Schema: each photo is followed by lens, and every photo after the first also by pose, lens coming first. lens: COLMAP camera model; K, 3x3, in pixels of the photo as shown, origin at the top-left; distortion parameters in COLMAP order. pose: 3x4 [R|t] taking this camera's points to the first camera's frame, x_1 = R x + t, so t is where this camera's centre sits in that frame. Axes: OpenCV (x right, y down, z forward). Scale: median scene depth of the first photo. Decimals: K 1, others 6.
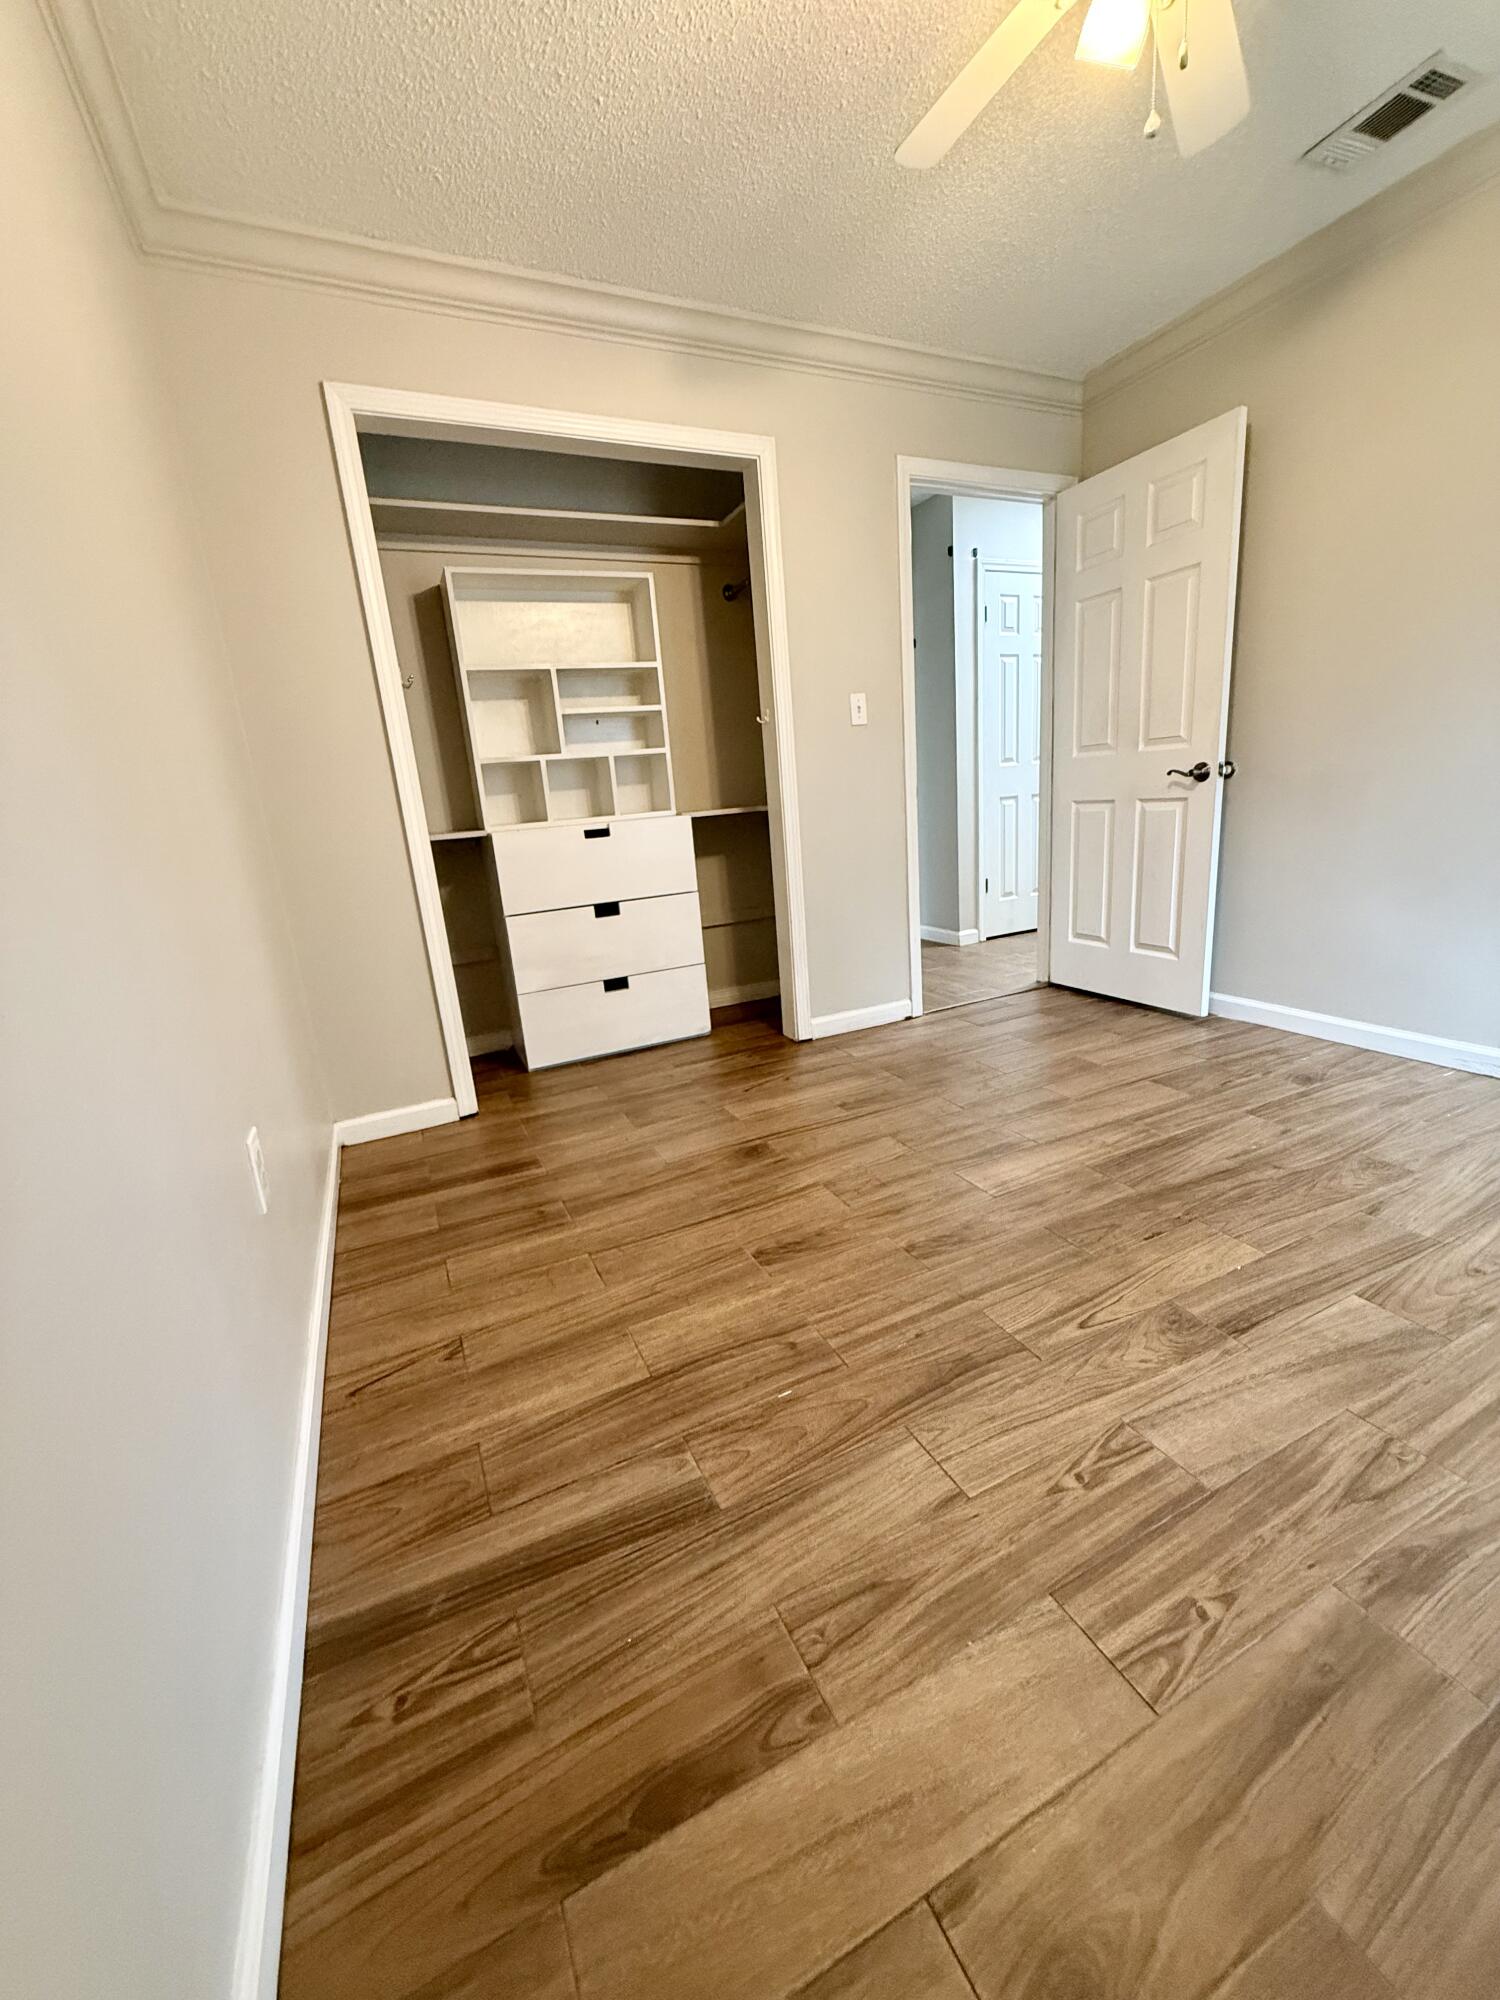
lens RADIAL K [[793.4, 0, 754.9], [0, 793.4, 999.0], [0, 0, 1]] dist [-0.000249, 0.000235]
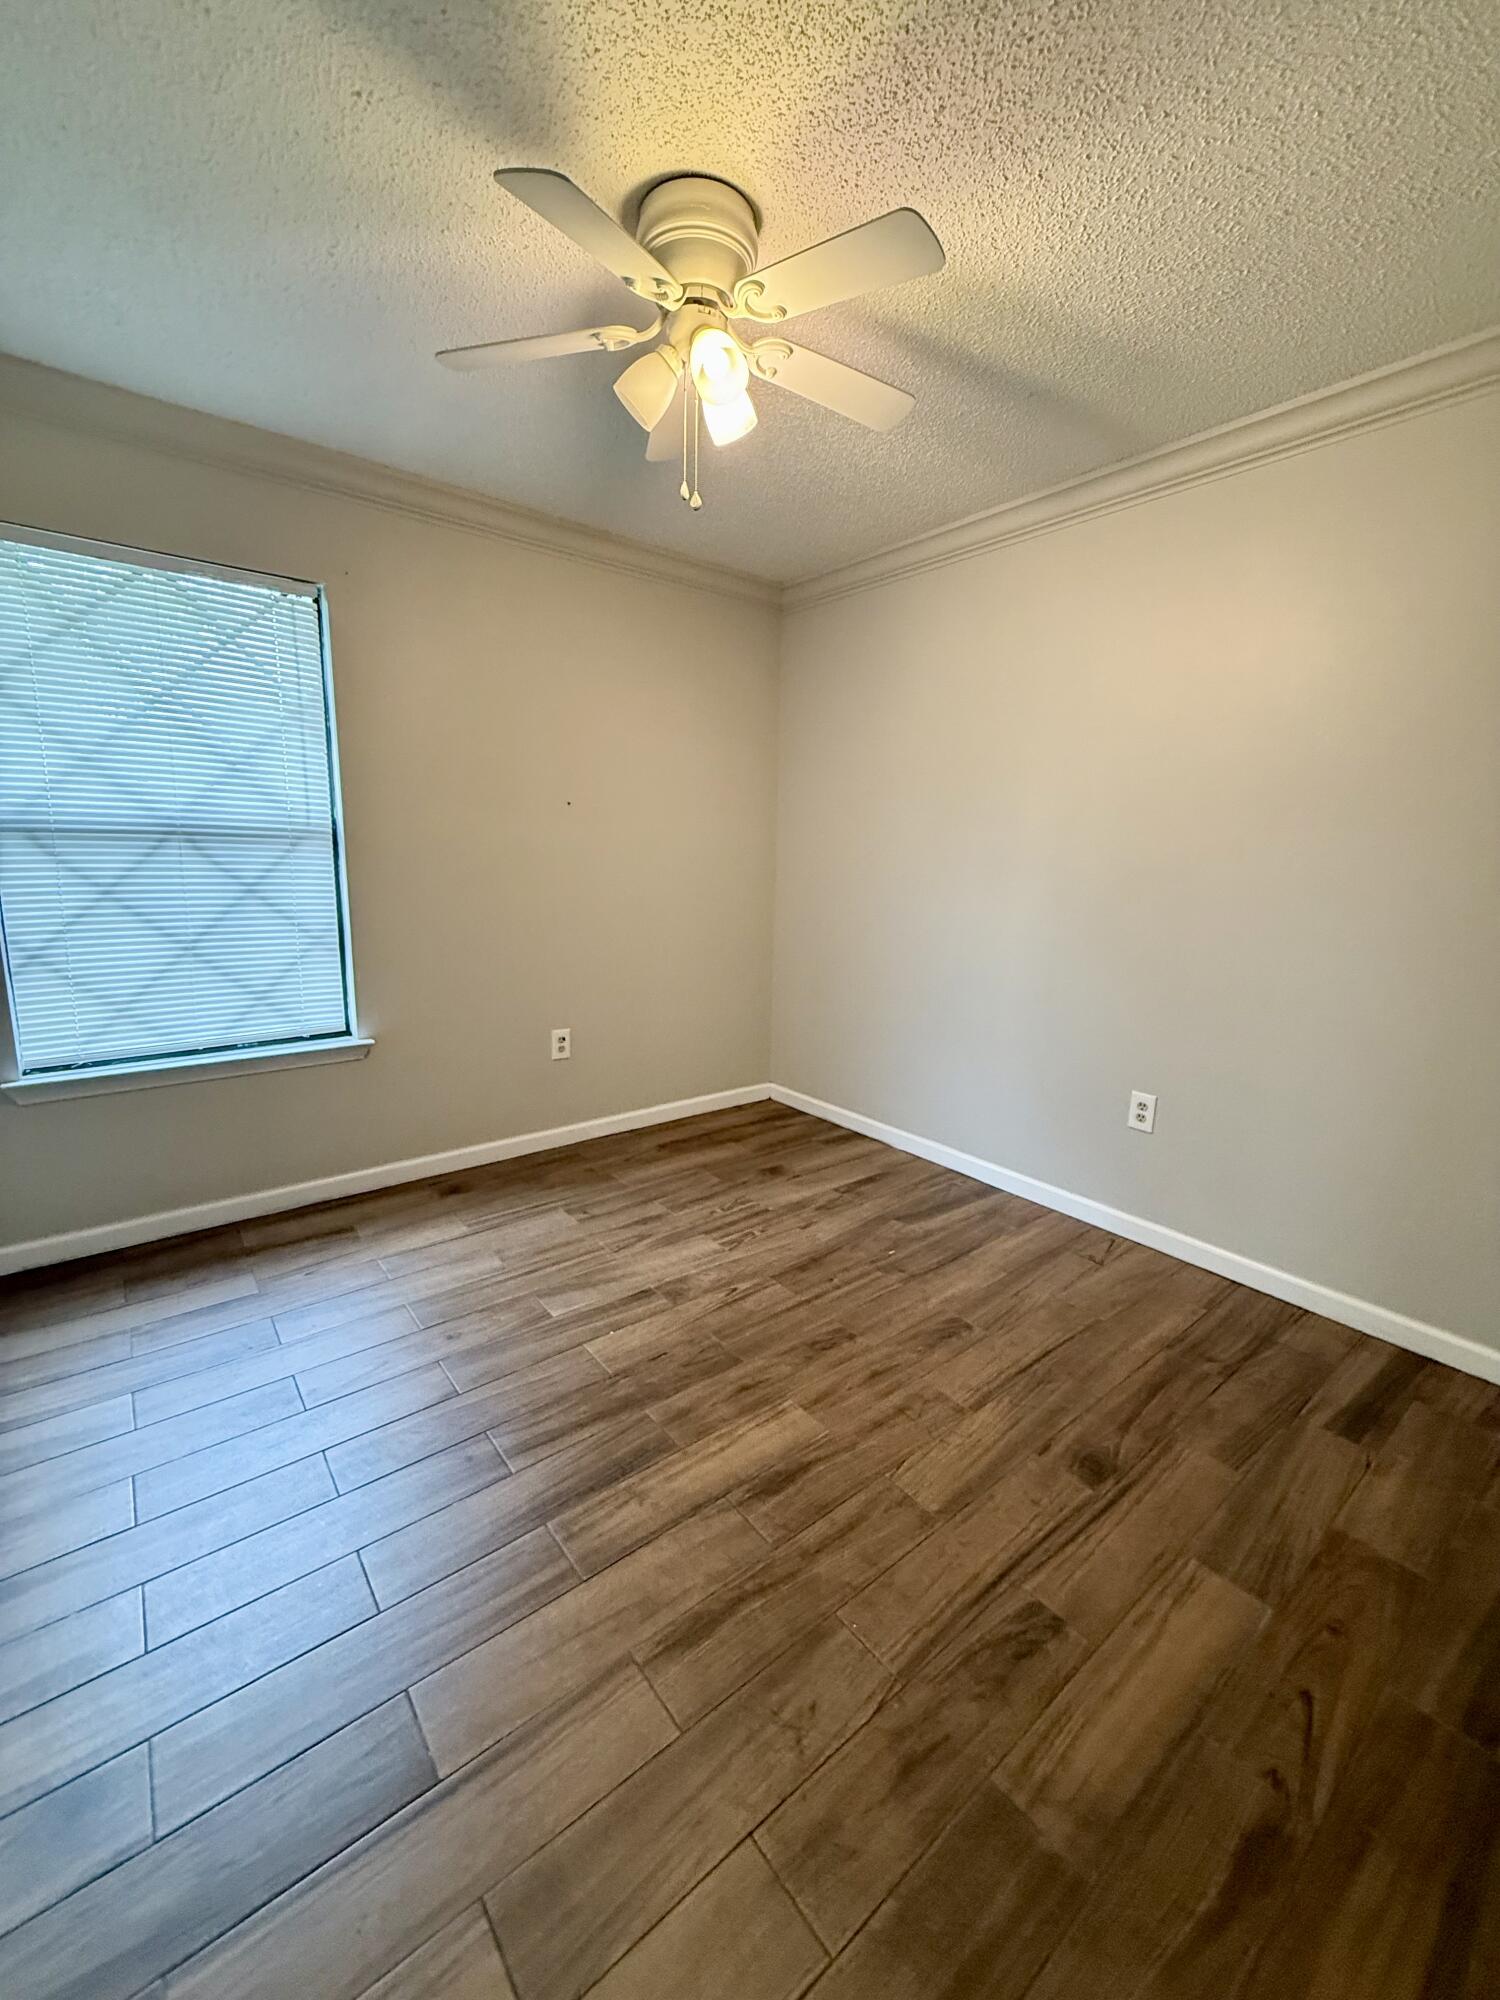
lens RADIAL K [[793.4, 0, 746.4], [0, 793.4, 995.3], [0, 0, 1]] dist [-0.000249, 0.000235]
pose [[-0.973552, 0.093125, -0.208626, 0.639772], [-0.006507, 0.901485, 0.432762, -0.788604], [0.228374, 0.422673, -0.877036, 2.067257]]
